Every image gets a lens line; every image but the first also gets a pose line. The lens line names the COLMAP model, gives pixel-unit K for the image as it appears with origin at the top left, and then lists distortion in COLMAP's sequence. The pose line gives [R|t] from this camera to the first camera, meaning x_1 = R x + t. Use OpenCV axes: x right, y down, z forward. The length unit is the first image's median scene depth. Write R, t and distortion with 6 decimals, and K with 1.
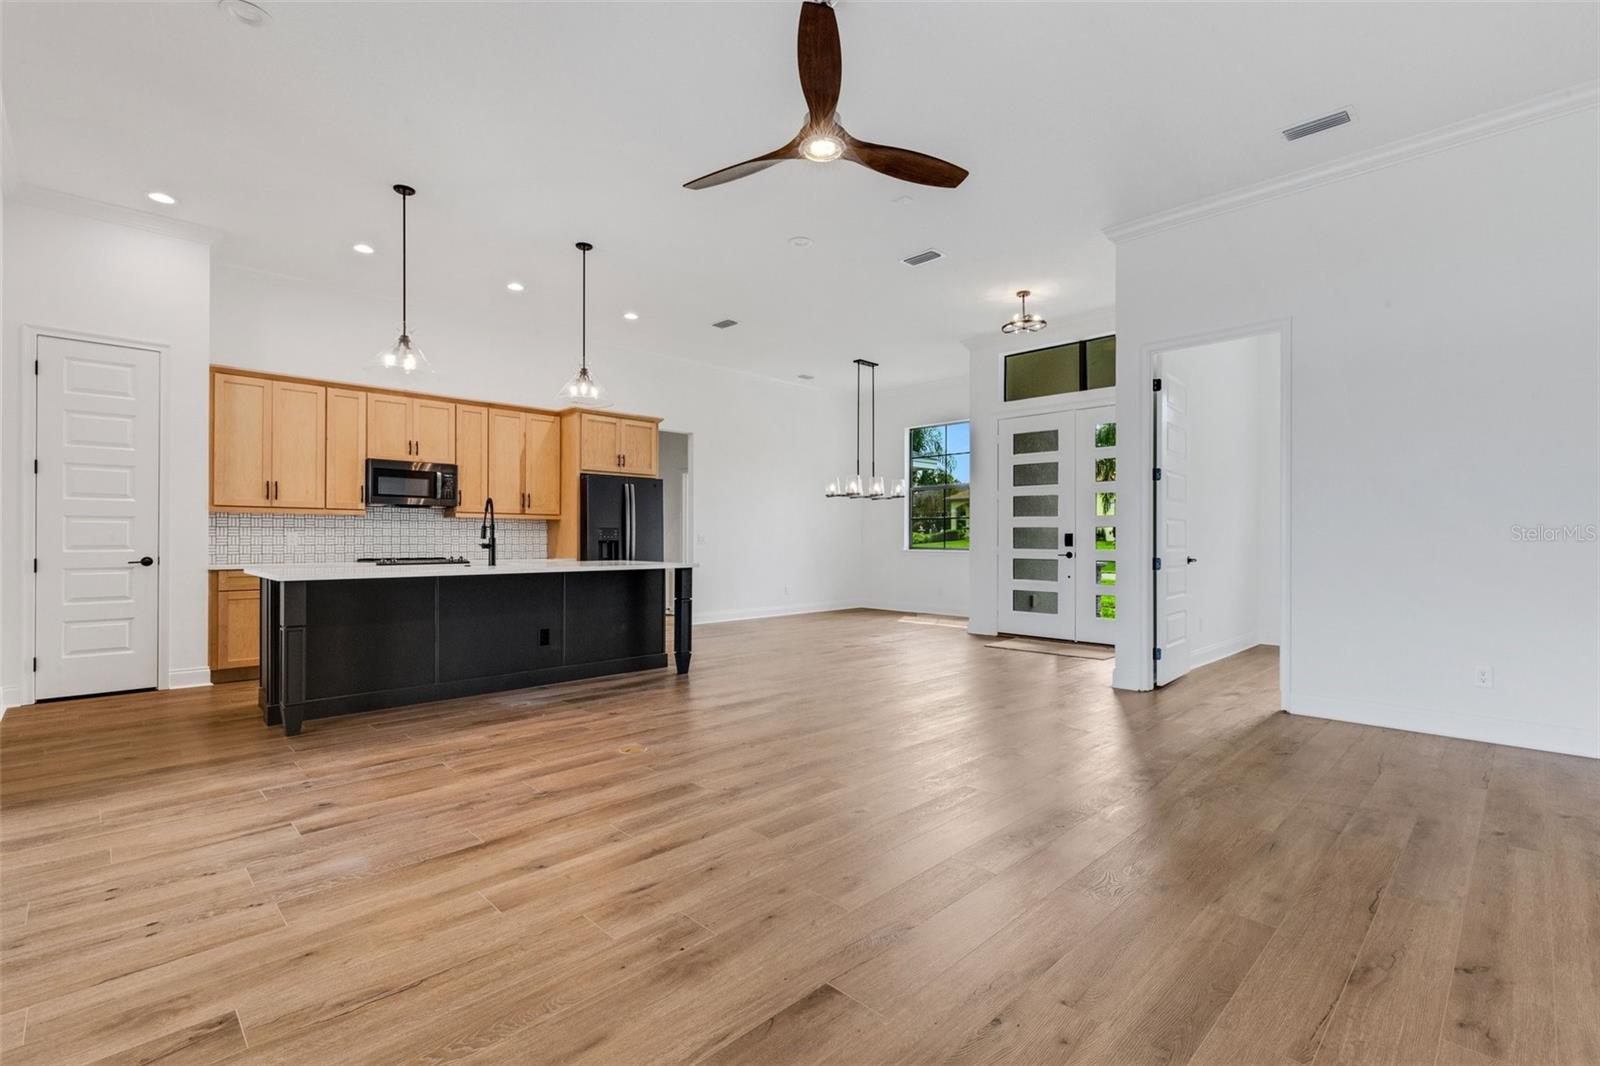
lens RADIAL K [[719.3, 0, 802.9], [0, 719.3, 533.3], [0, 0, 1]] dist [0.002998, -0.000151]
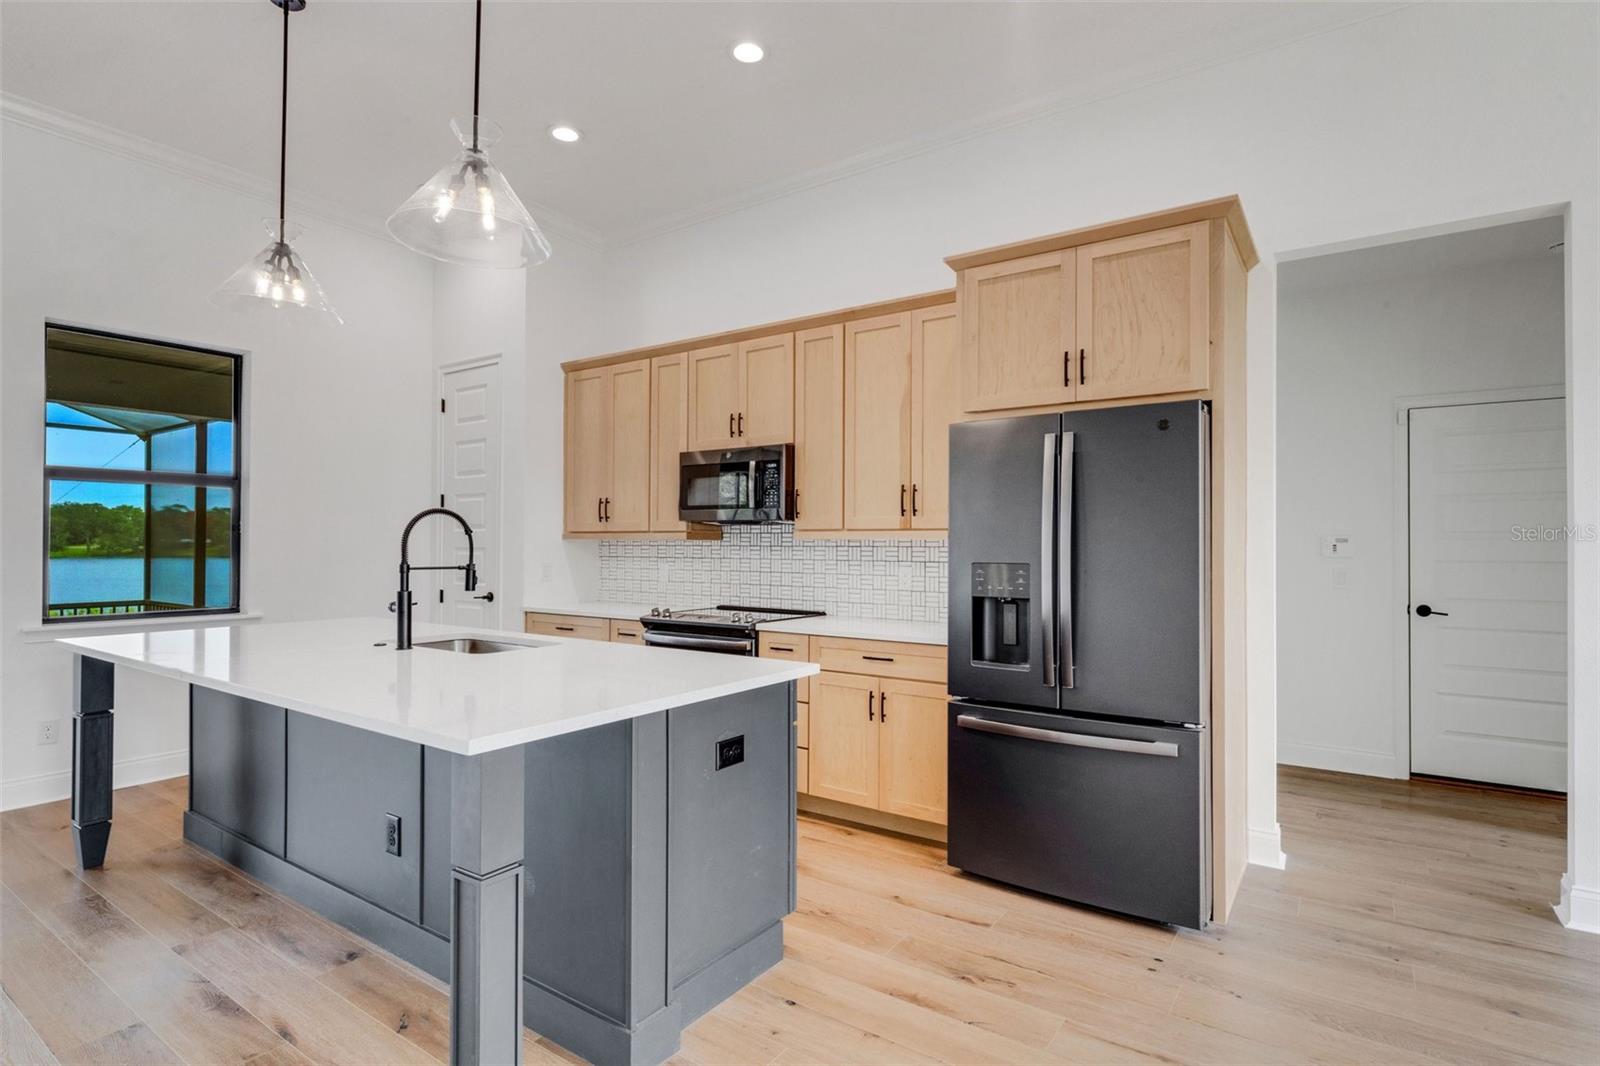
lens RADIAL K [[806.9, 0, 802.2], [0, 806.9, 535.2], [0, 0, 1]] dist [-0.001503, 0.000037]
pose [[0.176765, -0.013424, -0.984161, 0.127018], [0.003882, 0.999909, -0.012942, -0.019193], [0.984245, -0.001533, 0.176801, 0.960628]]
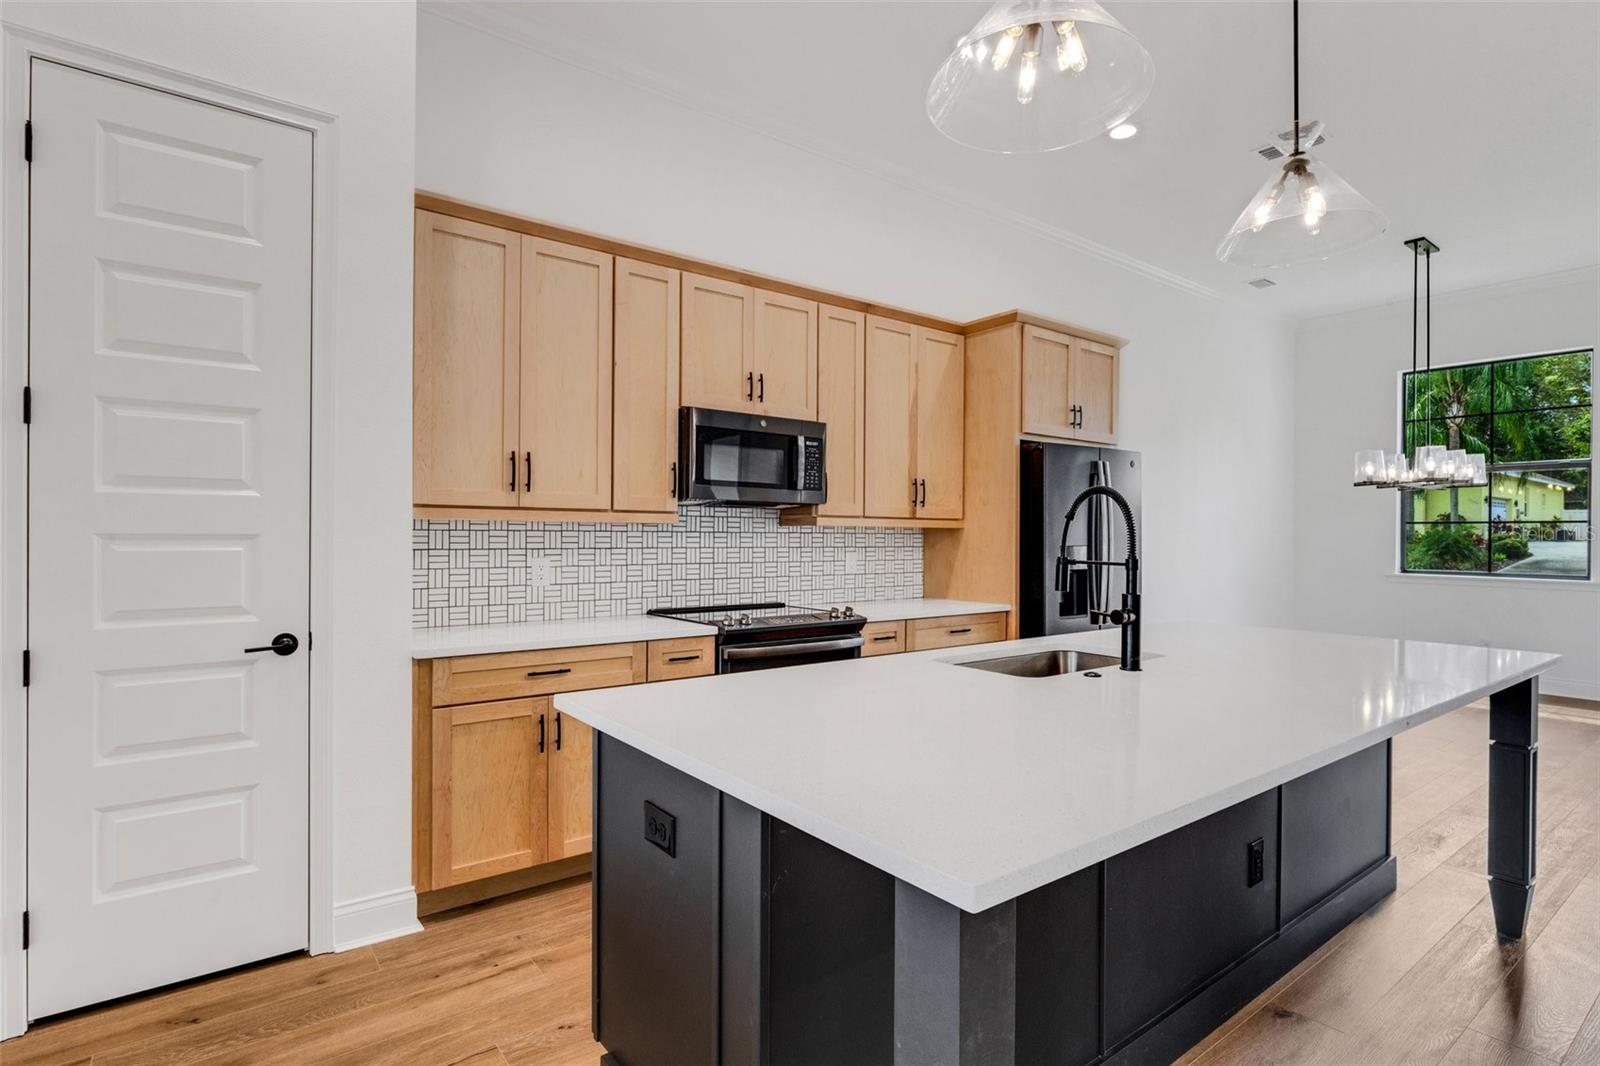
lens RADIAL K [[806.9, 0, 812.5], [0, 806.9, 534.5], [0, 0, 1]] dist [-0.001503, 0.000037]
pose [[0.992376, 0.007135, -0.123038, -0.444230], [-0.005984, 0.999935, 0.009726, -0.023462], [0.123099, -0.008916, 0.992354, 0.465315]]
